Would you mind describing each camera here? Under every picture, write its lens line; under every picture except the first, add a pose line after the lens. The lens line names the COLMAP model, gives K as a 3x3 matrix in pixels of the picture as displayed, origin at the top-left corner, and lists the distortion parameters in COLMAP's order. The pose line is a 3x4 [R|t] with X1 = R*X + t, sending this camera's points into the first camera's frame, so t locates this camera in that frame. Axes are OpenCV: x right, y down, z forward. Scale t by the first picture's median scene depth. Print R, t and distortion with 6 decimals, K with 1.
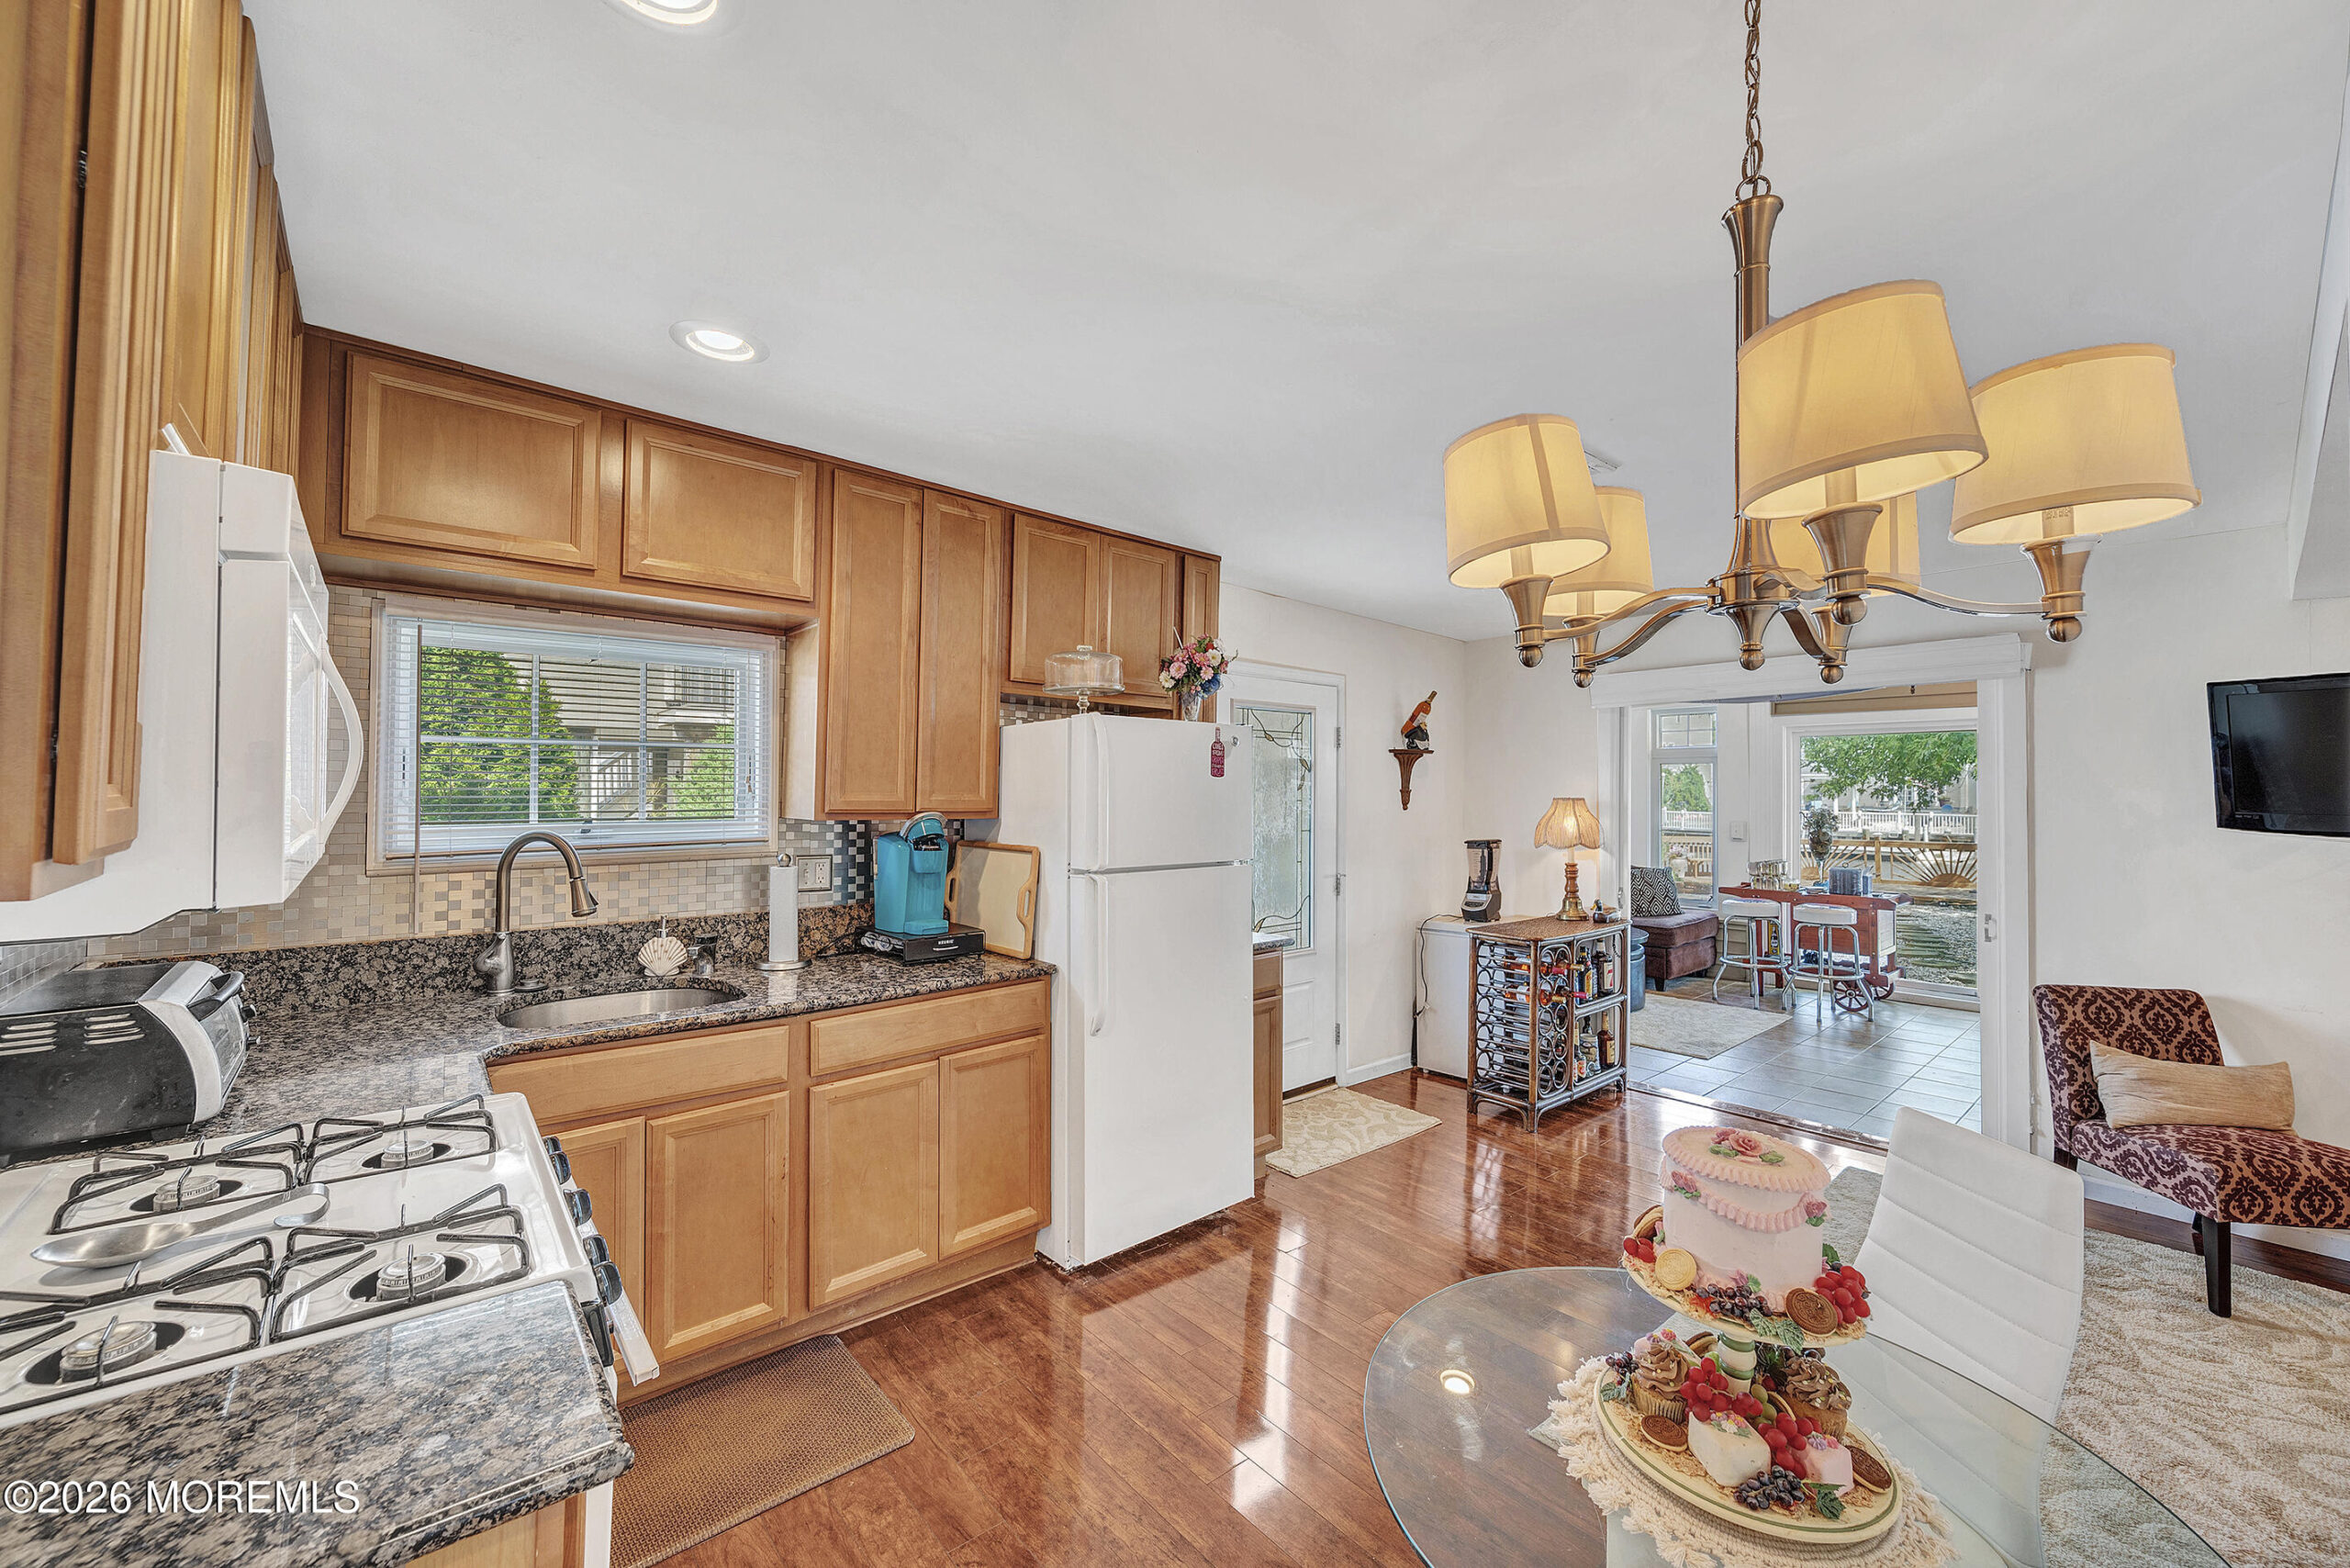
lens RADIAL K [[921.4, 0, 1182.4], [0, 921.4, 785.8], [0, 0, 1]] dist [-0.001291, -0.000006]
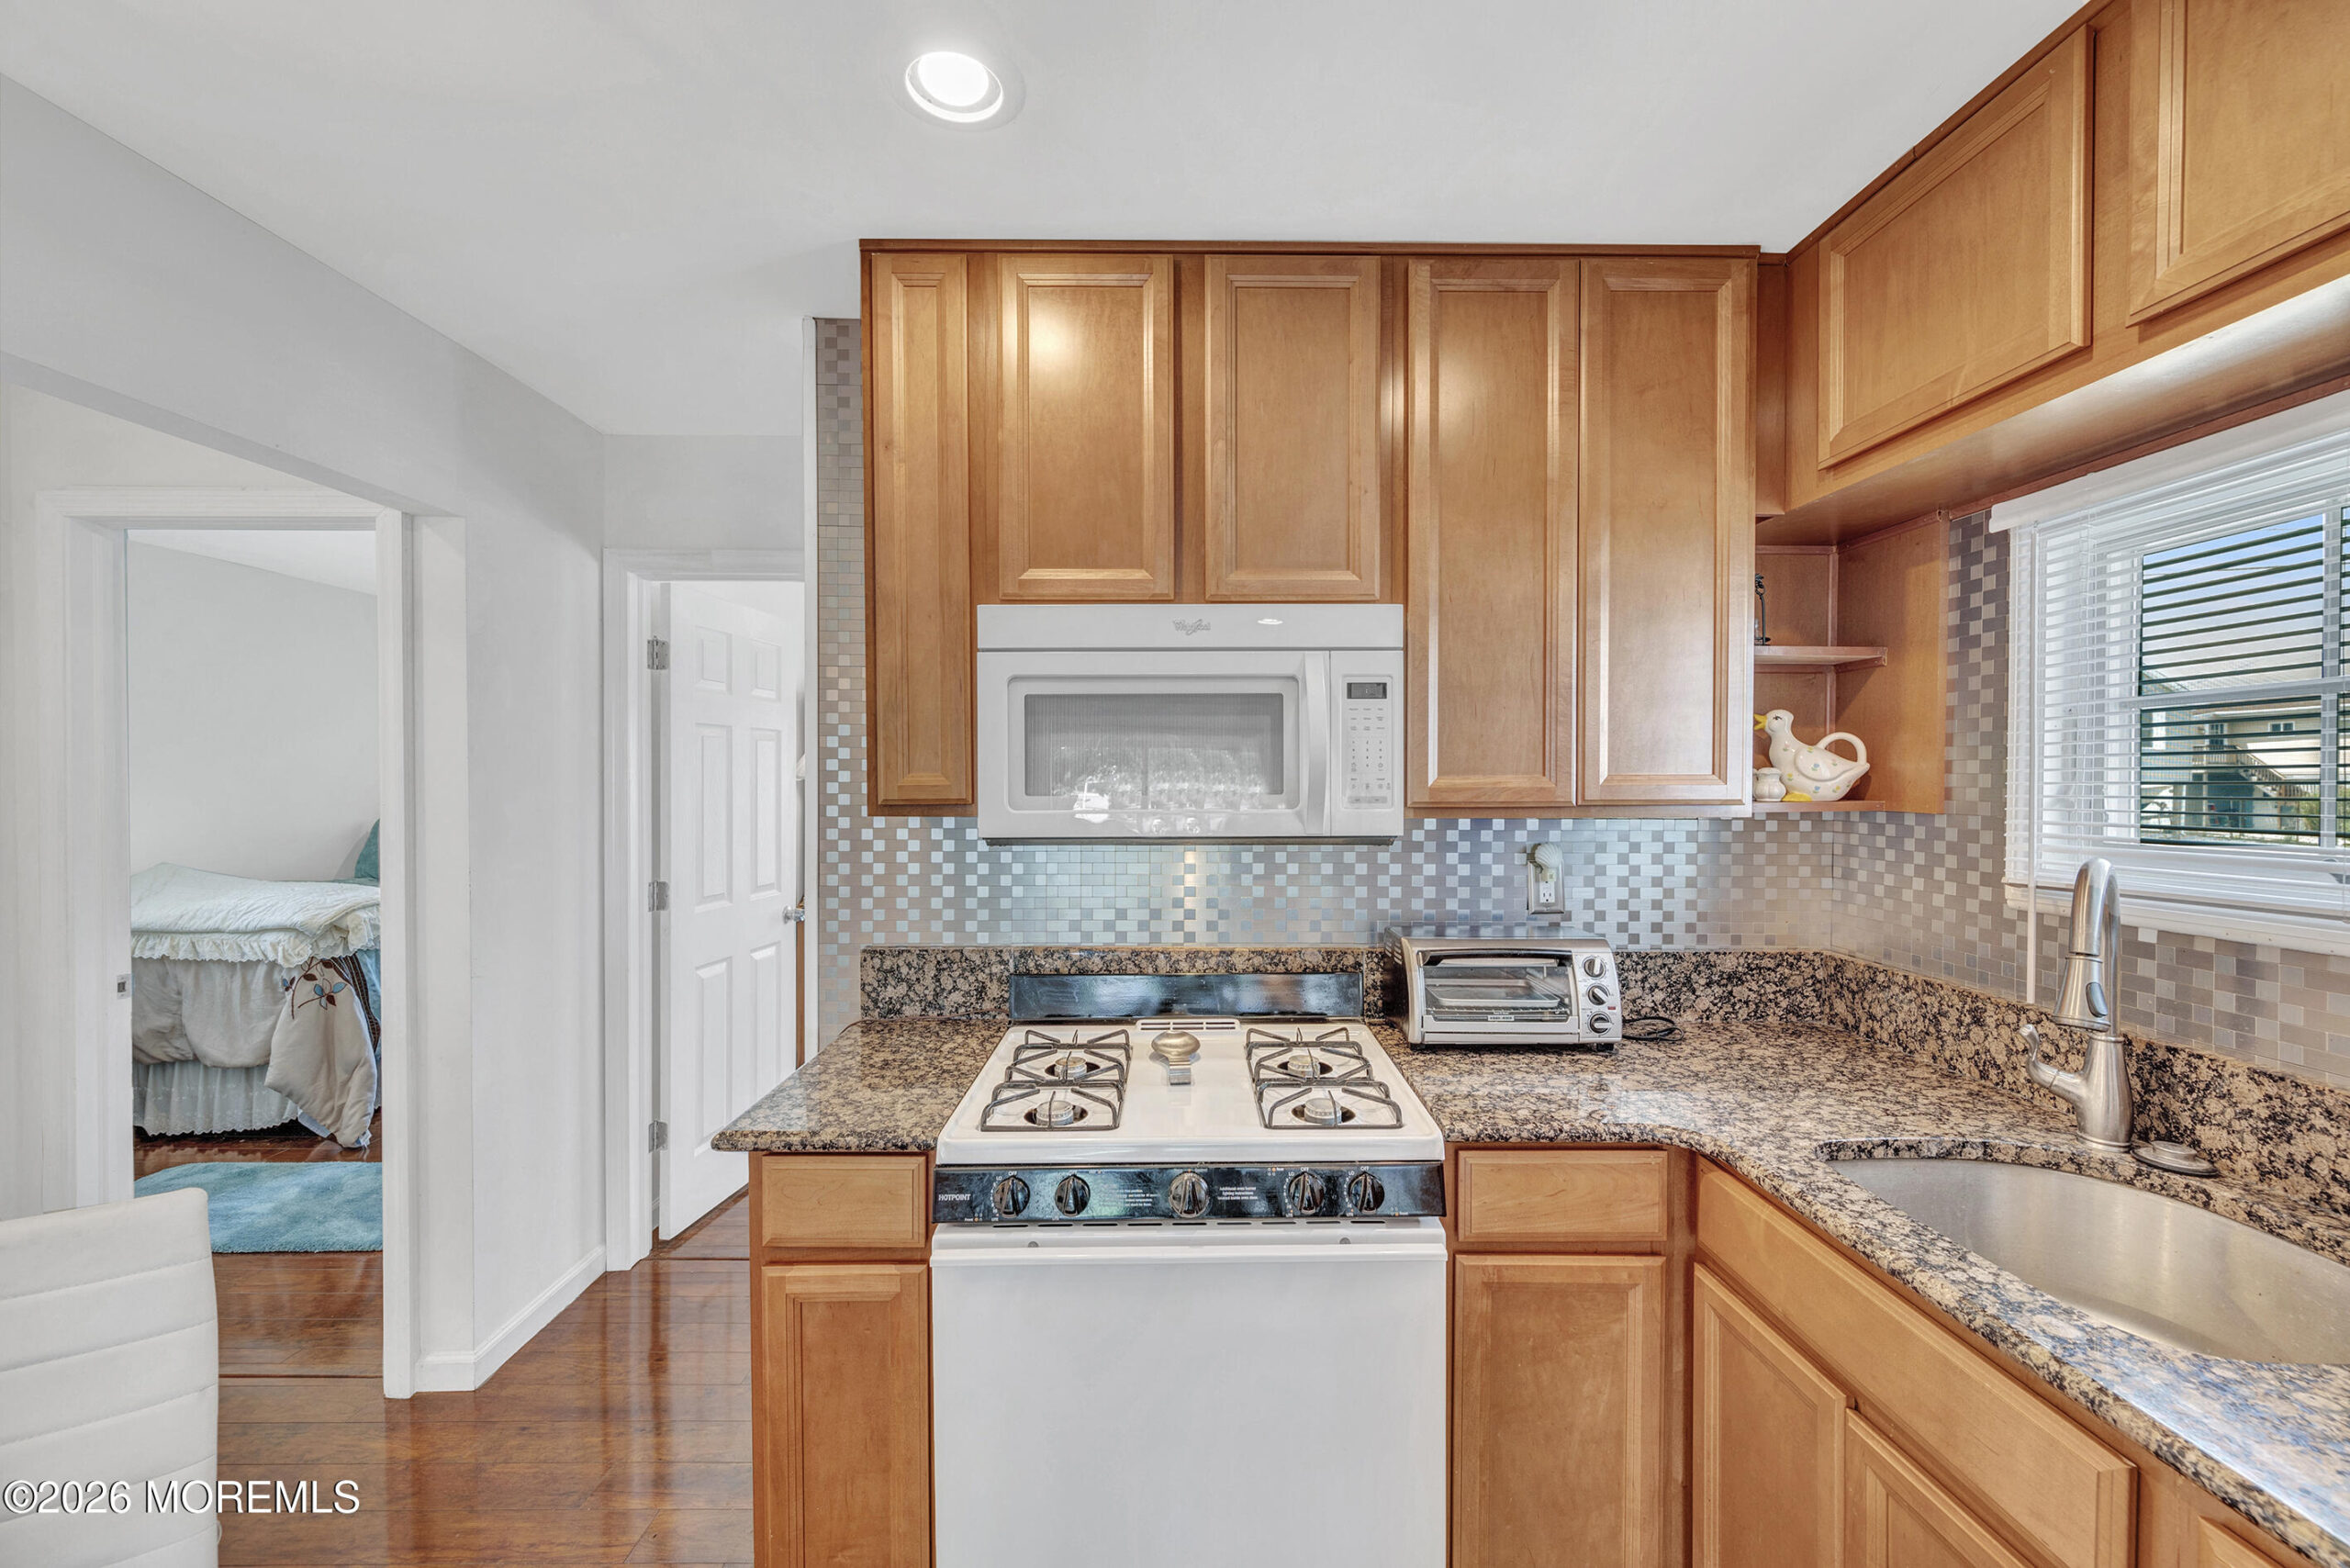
lens RADIAL K [[916.5, 0, 1185.4], [0, 916.5, 784.7], [0, 0, 1]] dist [0.000613, -0.000022]
pose [[-0.643379, -0.006113, -0.765523, 0.049903], [-0.007878, 0.999968, -0.001364, 0.009667], [0.765507, 0.005153, -0.643407, 0.867571]]
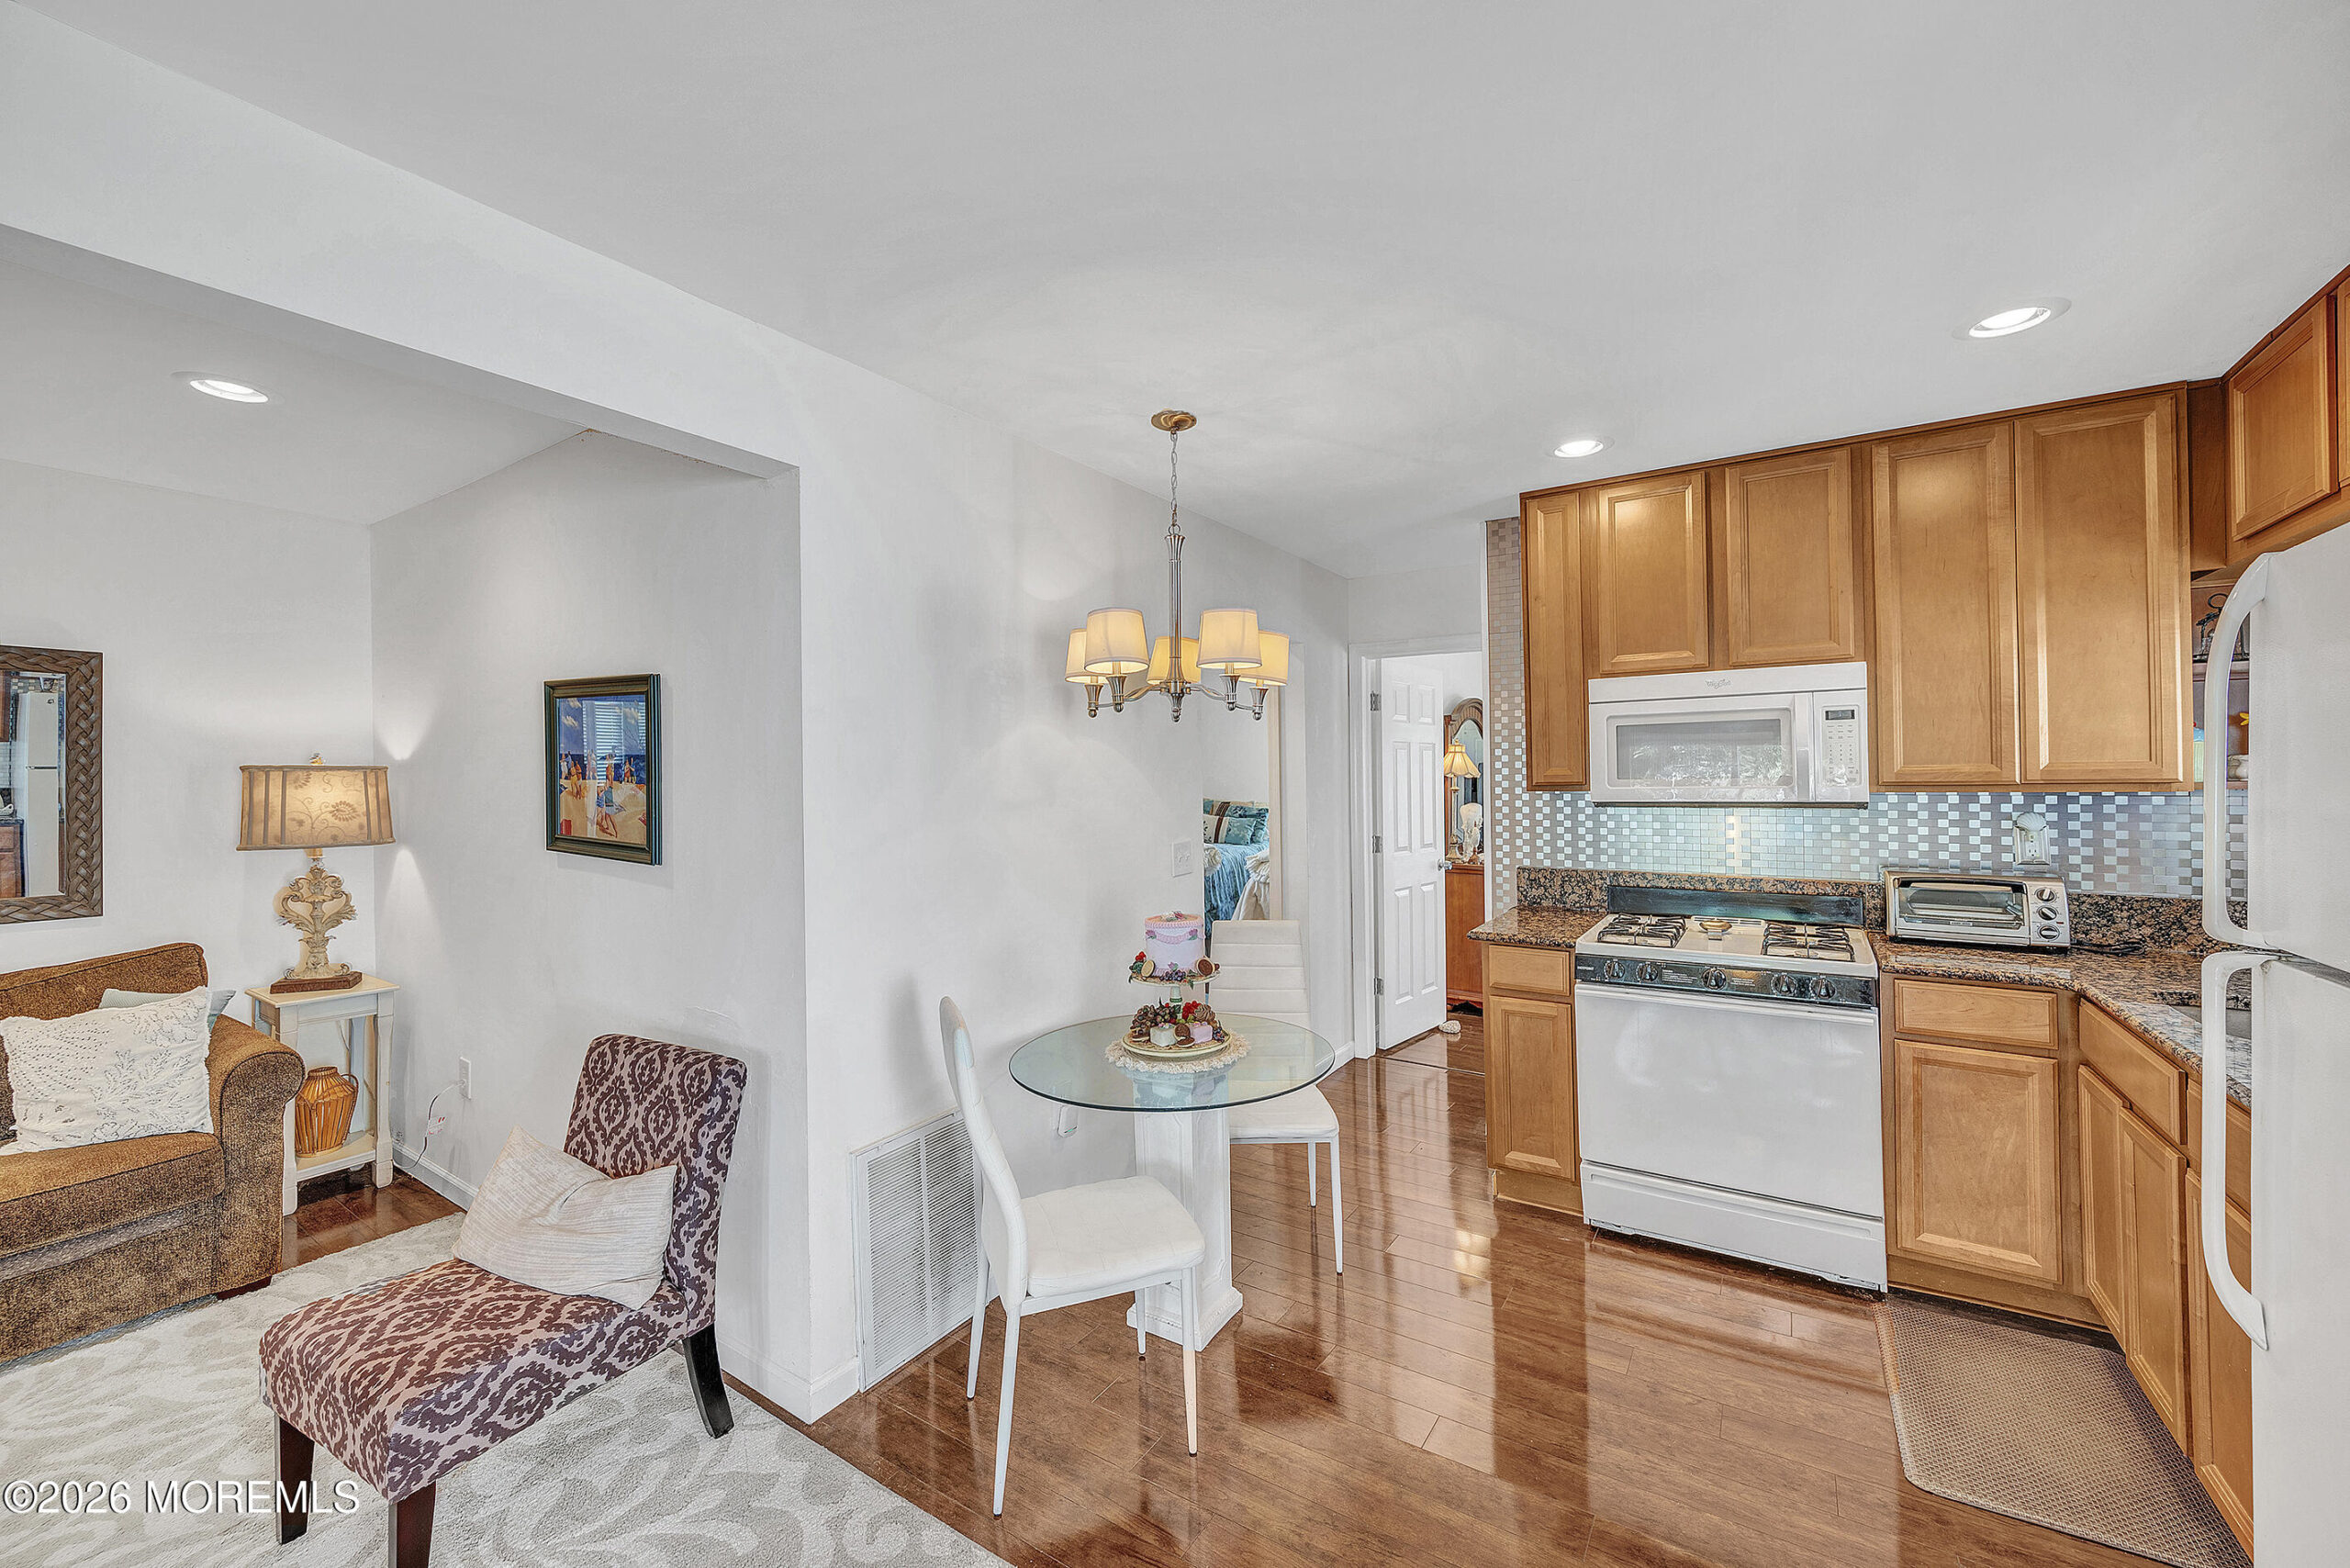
lens RADIAL K [[931.1, 0, 1174.6], [0, 931.1, 769.9], [0, 0, 1]] dist [-0.000983, 0.000348]
pose [[-0.962642, -0.004517, -0.270741, 0.524959], [-0.000786, 0.999903, -0.013889, 0.022121], [0.270777, -0.013158, -0.962552, 1.391860]]
